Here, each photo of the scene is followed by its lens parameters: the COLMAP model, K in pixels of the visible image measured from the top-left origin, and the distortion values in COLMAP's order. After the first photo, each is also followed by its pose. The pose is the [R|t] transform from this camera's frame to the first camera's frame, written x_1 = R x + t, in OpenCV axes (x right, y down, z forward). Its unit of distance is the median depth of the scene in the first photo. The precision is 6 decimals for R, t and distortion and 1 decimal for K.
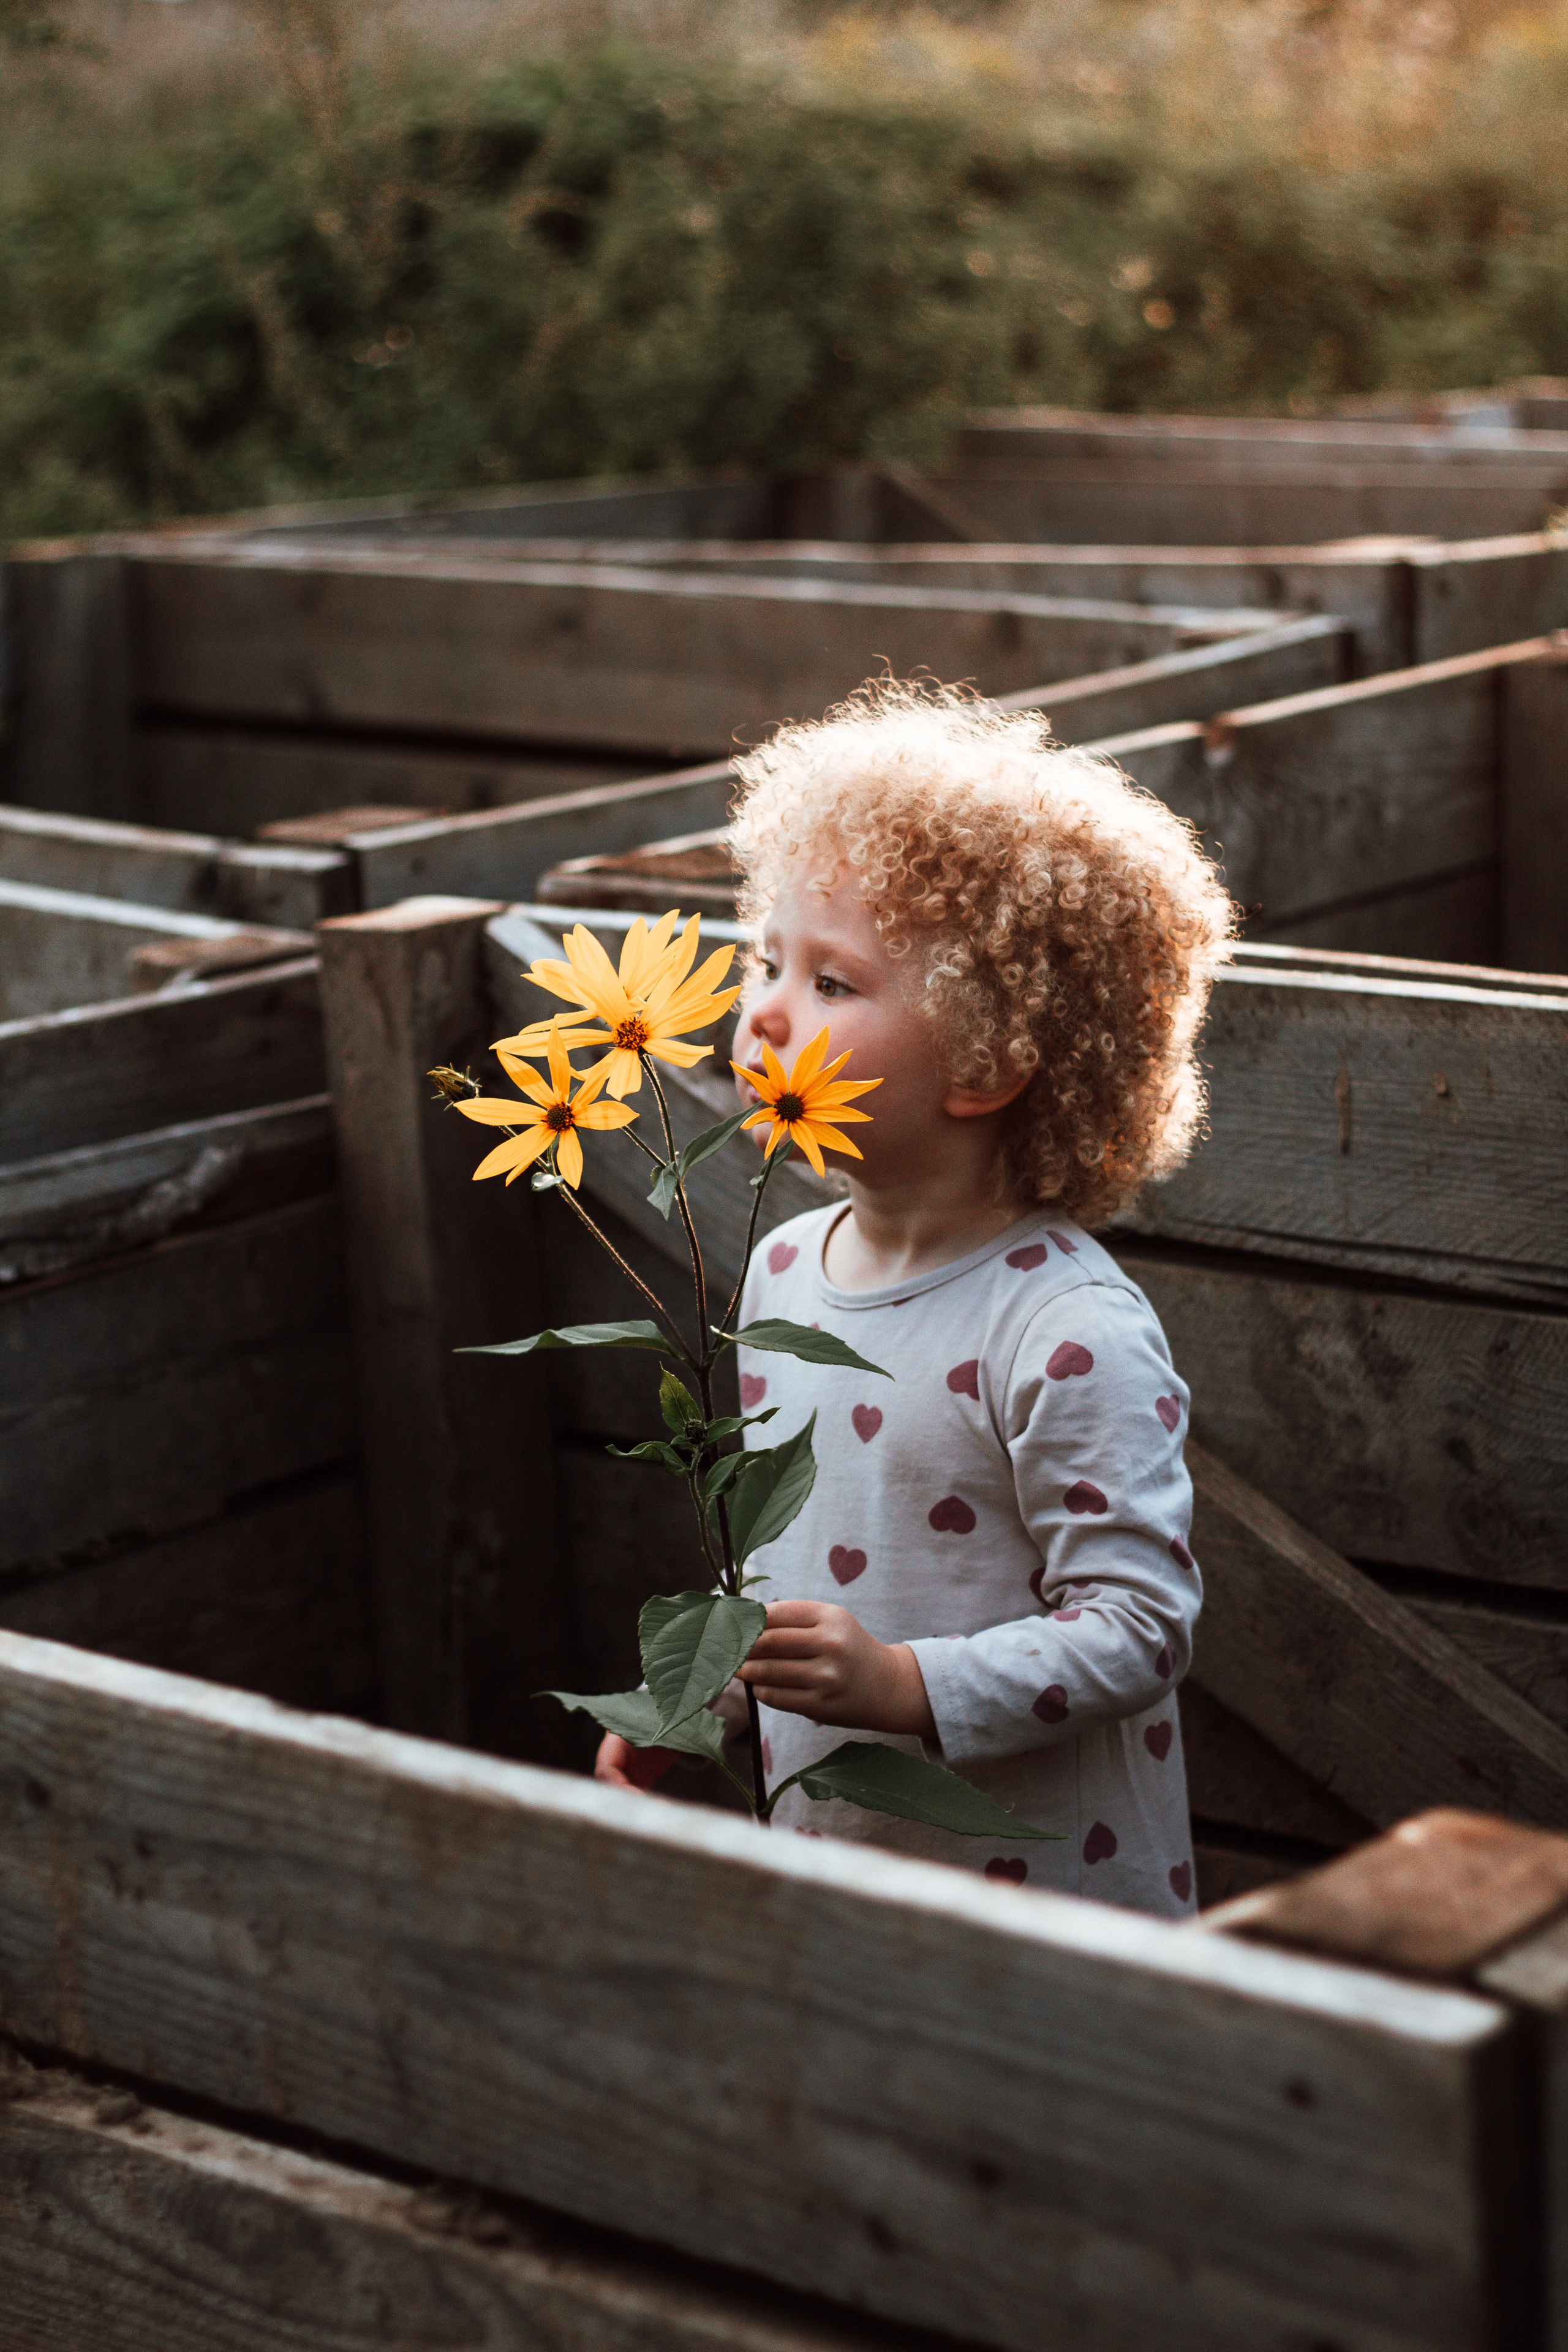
lens RADIAL K [[5246.8, 0, 784.0], [0, 5246.8, 1176.0], [0, 0, 1]] dist [-0.079834, -0.029443]
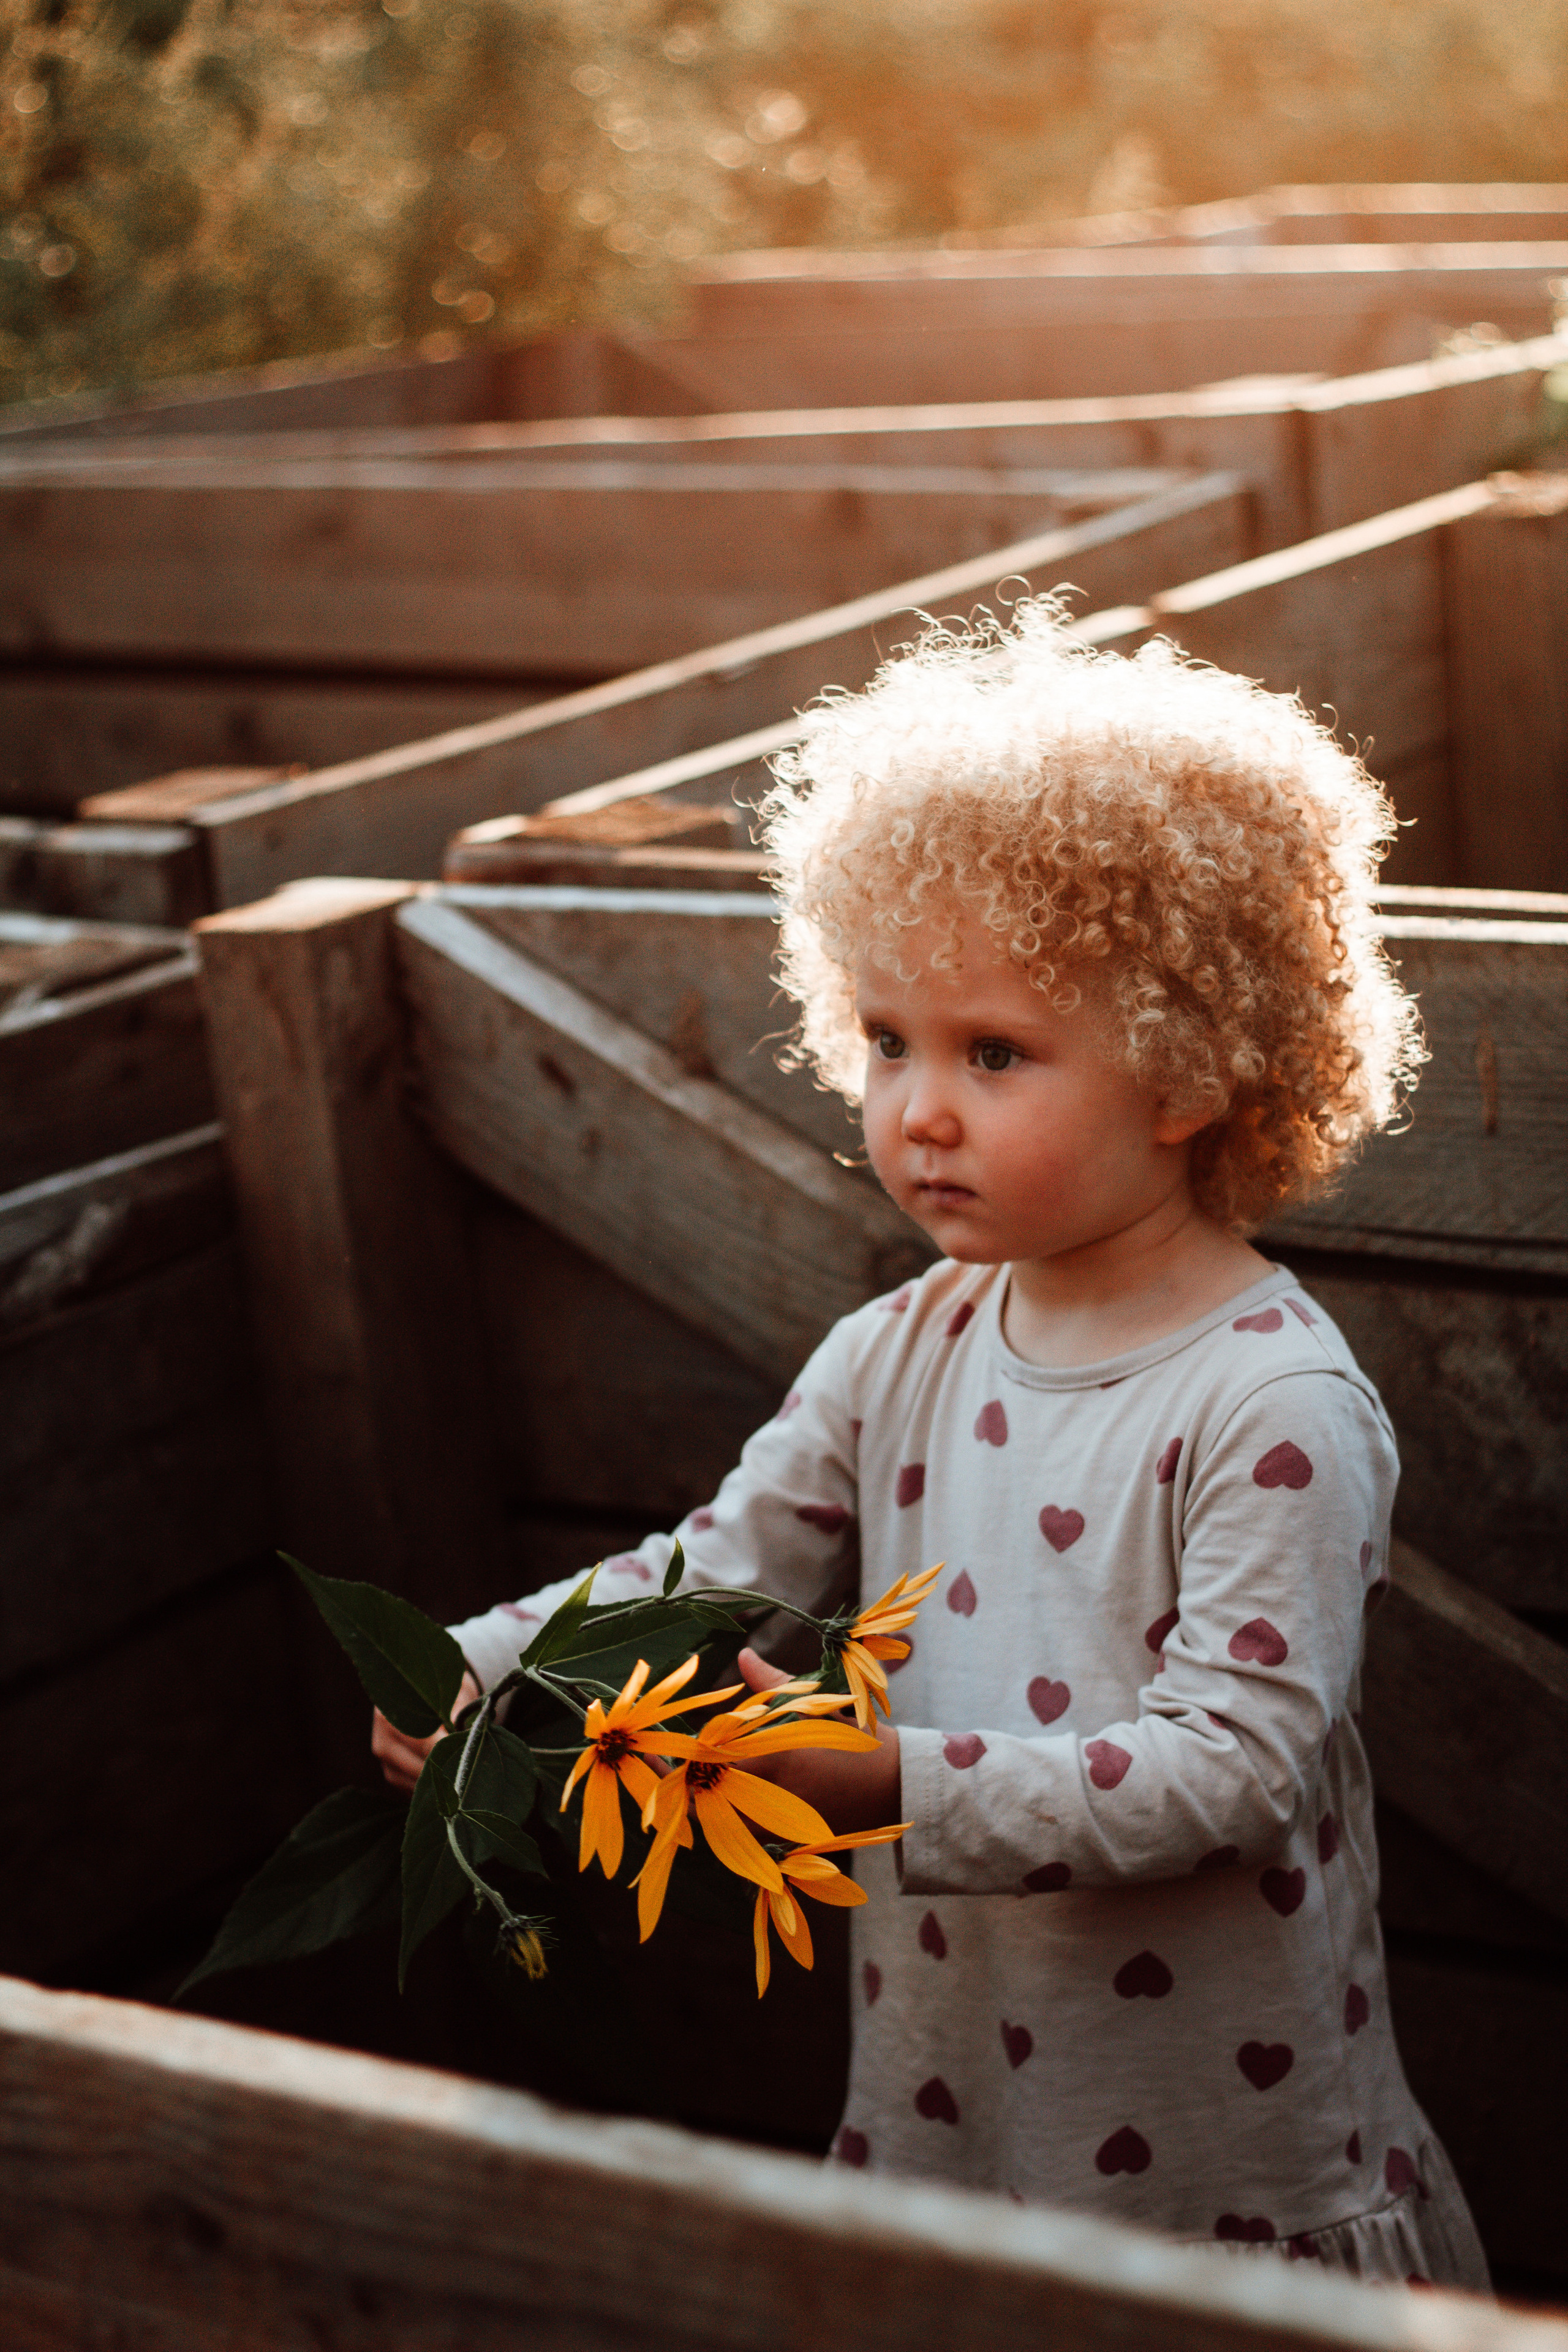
lens RADIAL K [[5380.9, 0, 784.0], [0, 5380.9, 1176.0], [0, 0, 1]] dist [-0.086937, 0.003097]
pose [[0.995217, -0.068948, 0.069211, -0.063699], [0.067236, 0.997378, 0.026778, -0.027583], [-0.070876, -0.021997, 0.997243, 0.151015]]
